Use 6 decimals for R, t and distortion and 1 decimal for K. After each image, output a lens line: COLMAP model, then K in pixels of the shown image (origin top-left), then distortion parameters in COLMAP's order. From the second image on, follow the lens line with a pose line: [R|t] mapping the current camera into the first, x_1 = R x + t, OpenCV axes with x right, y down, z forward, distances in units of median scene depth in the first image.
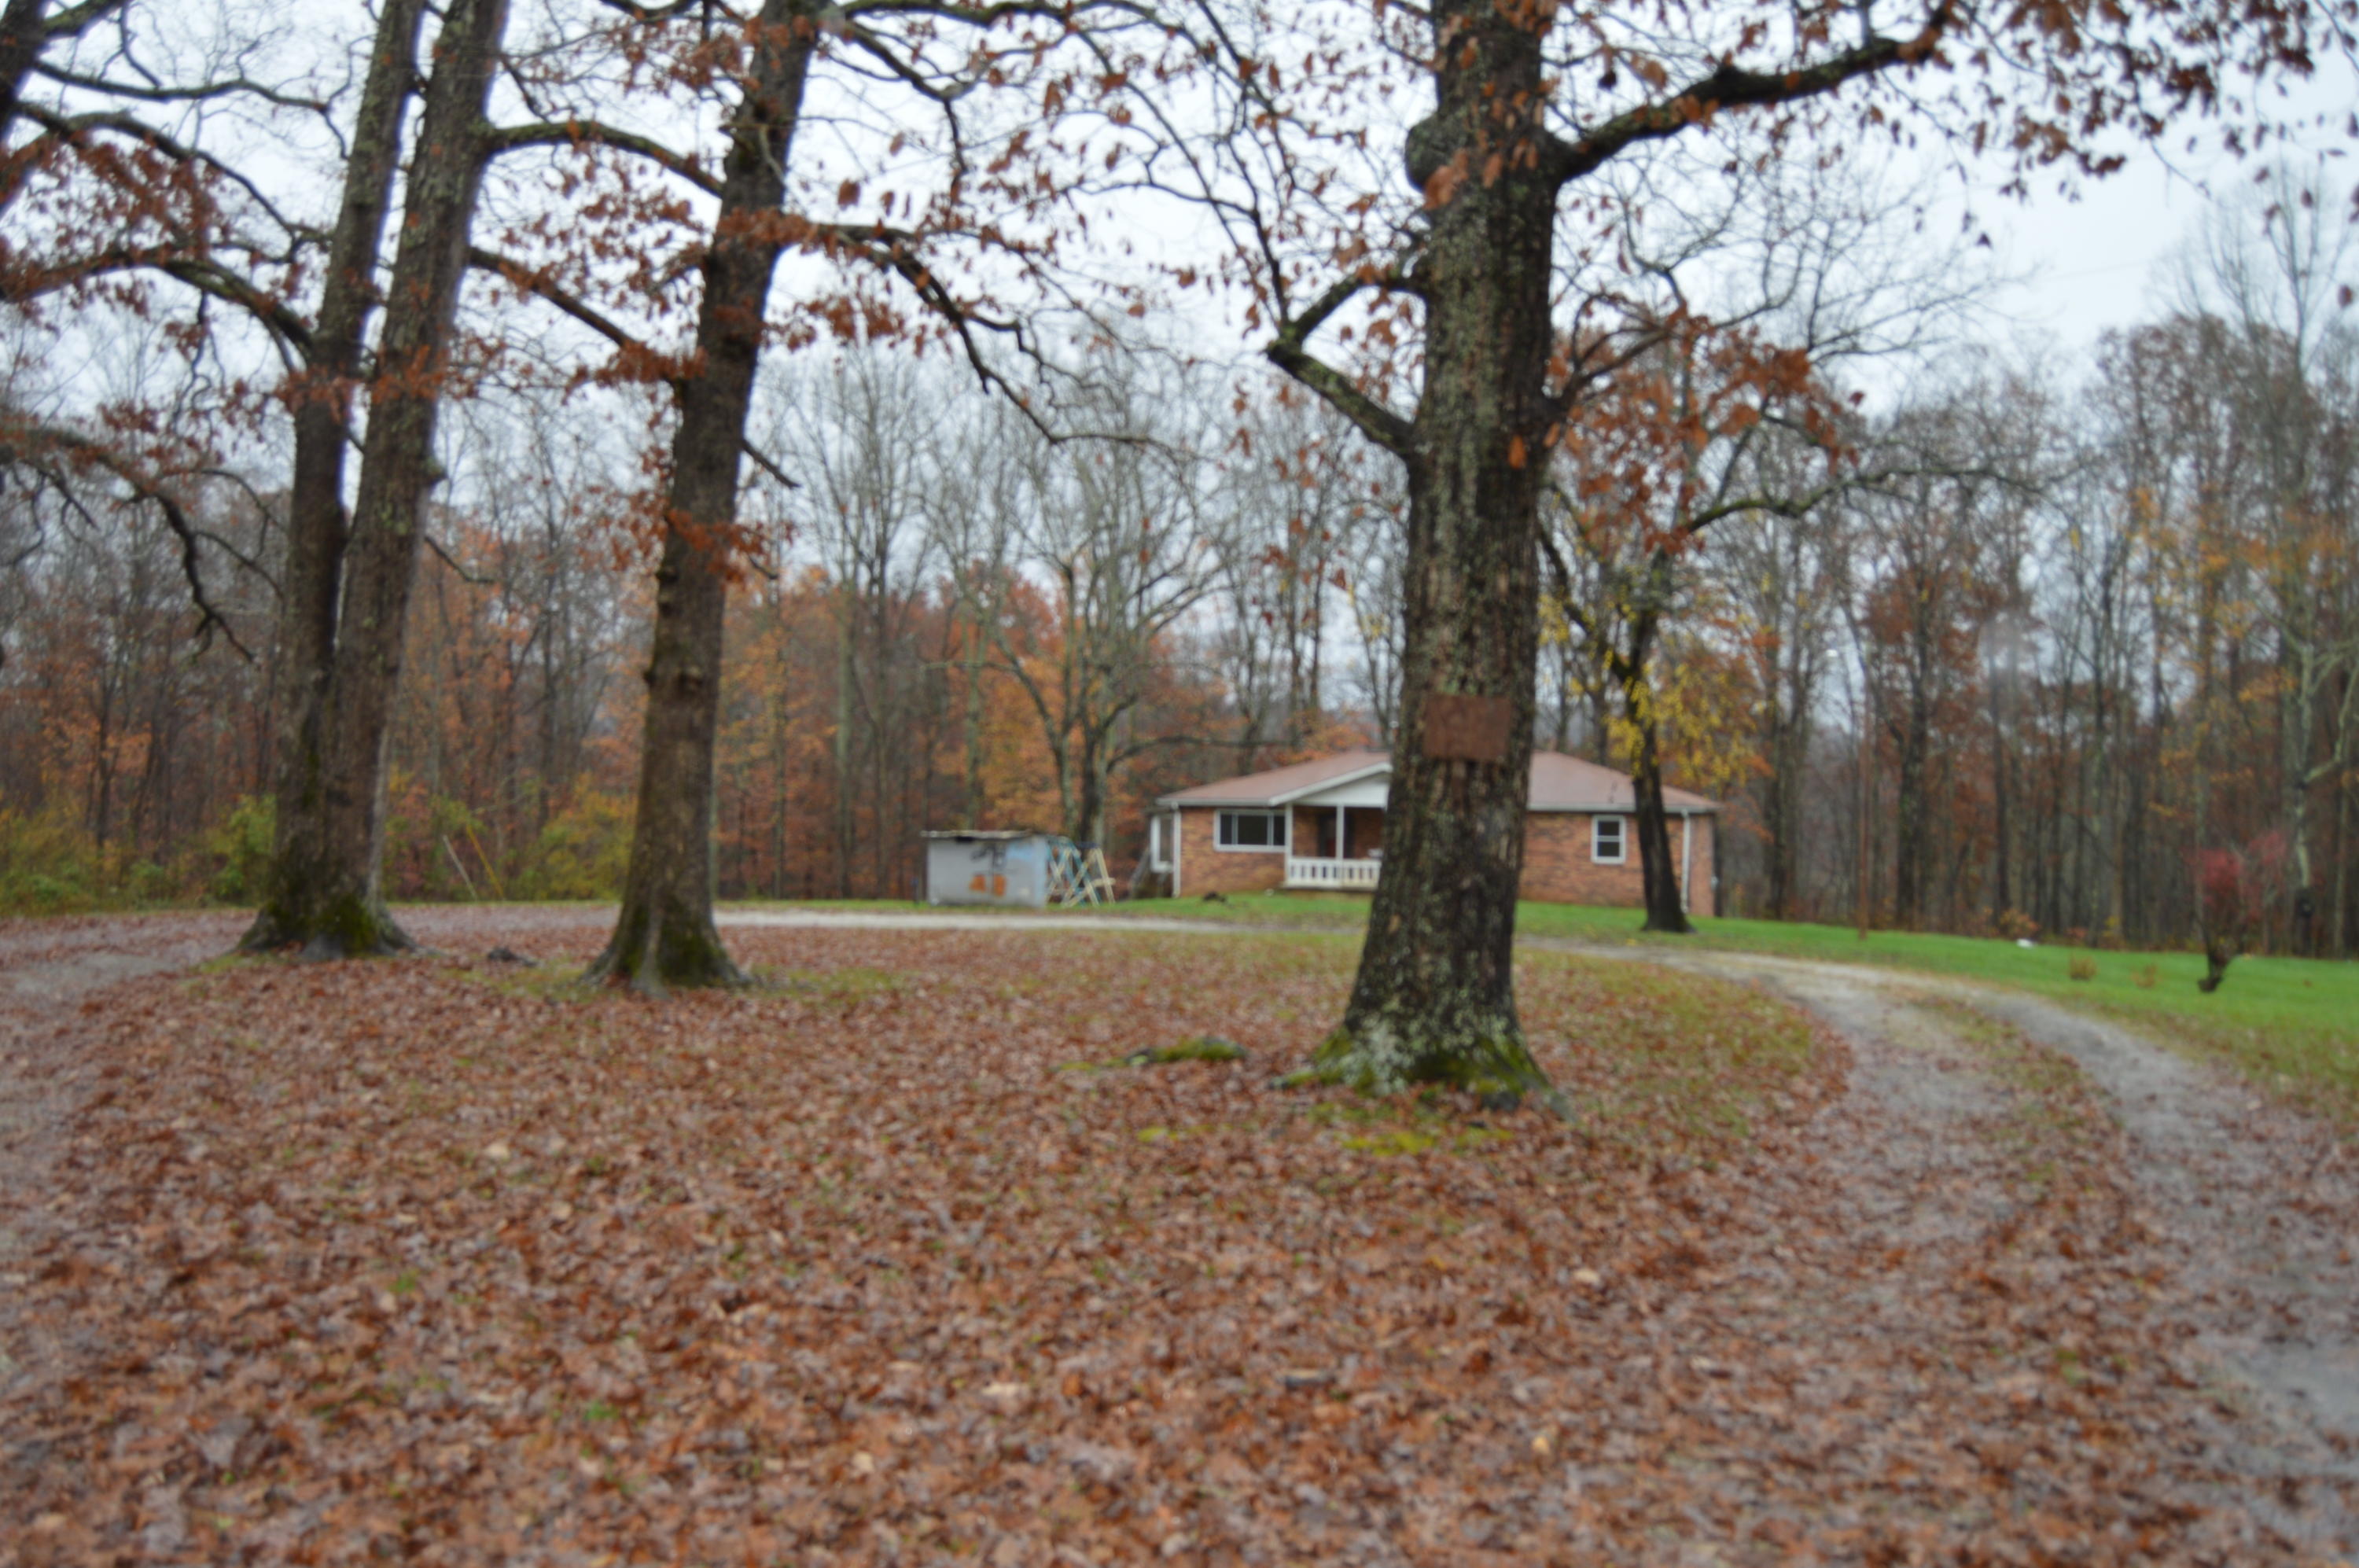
lens RADIAL K [[1915.2, 0, 1204.8], [0, 1915.2, 833.5], [0, 0, 1]] dist [-0.030473, -0.004472]
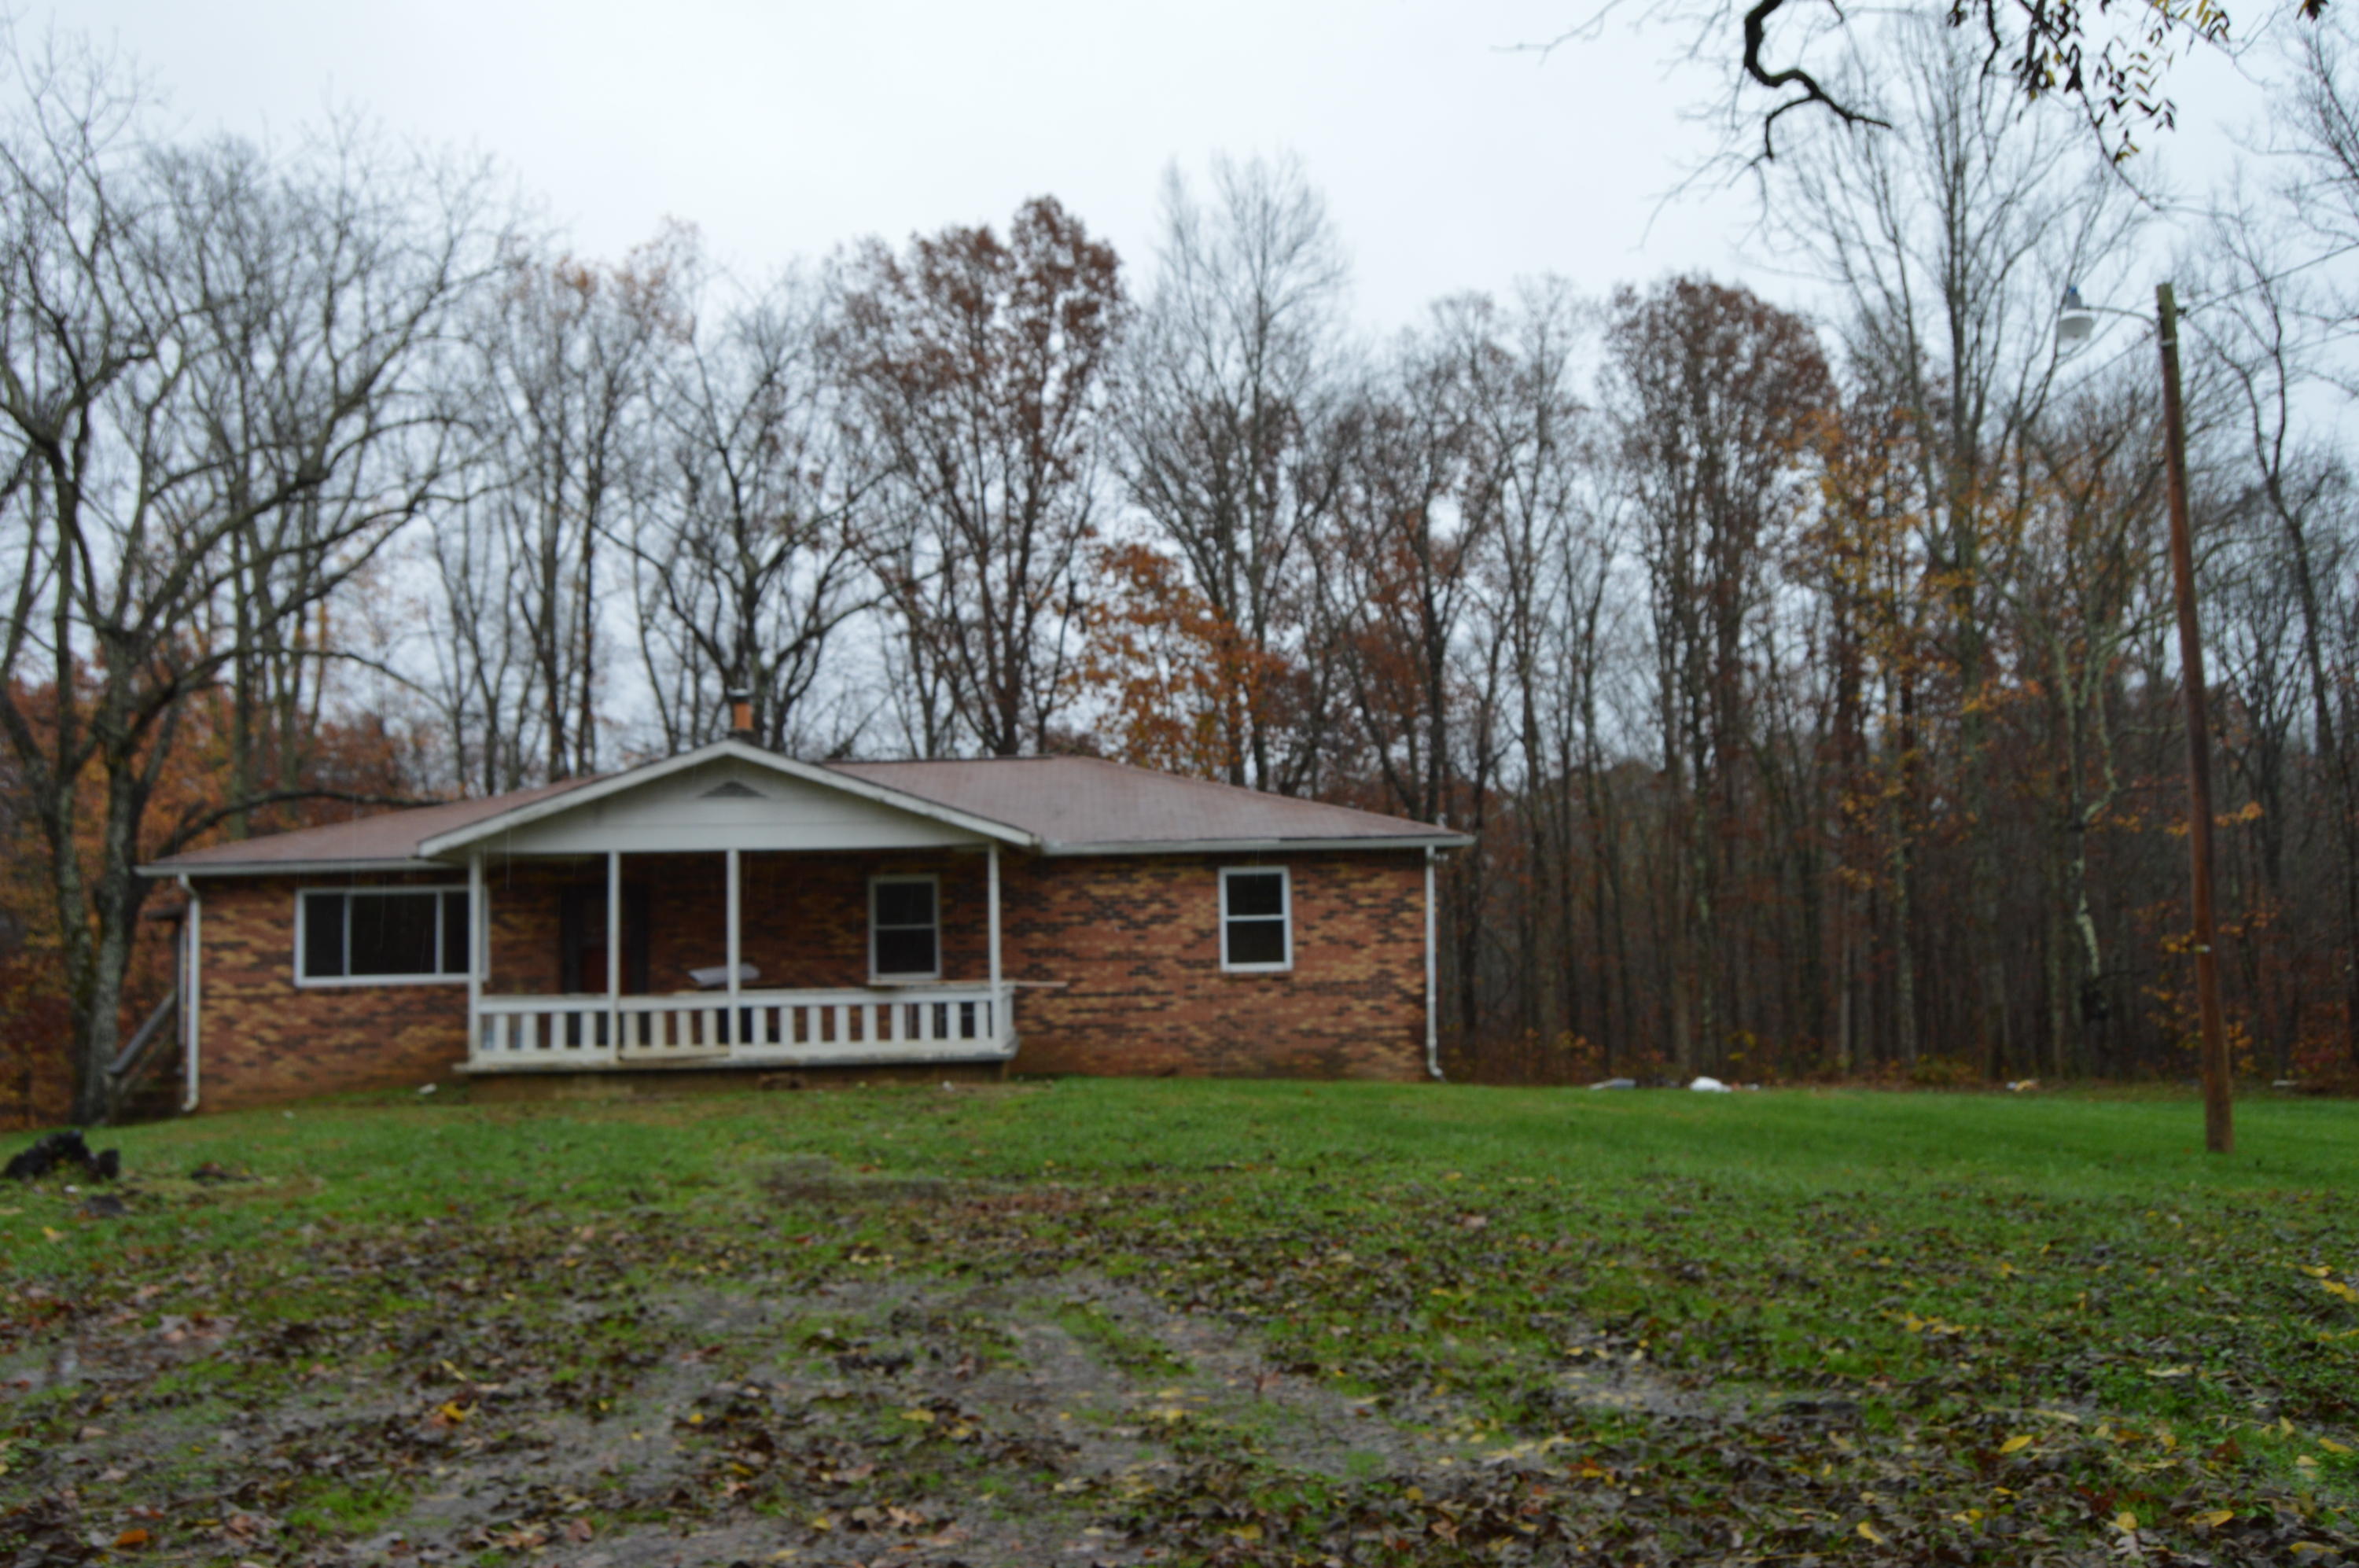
lens RADIAL K [[1827.4, 0, 1165.7], [0, 1827.4, 800.9], [0, 0, 1]] dist [-0.019268, 0.013965]
pose [[0.936298, -0.009148, 0.351087, 0.050897], [0.043763, 0.994909, -0.090783, 0.014521], [-0.348469, 0.100365, 0.931931, 0.682530]]
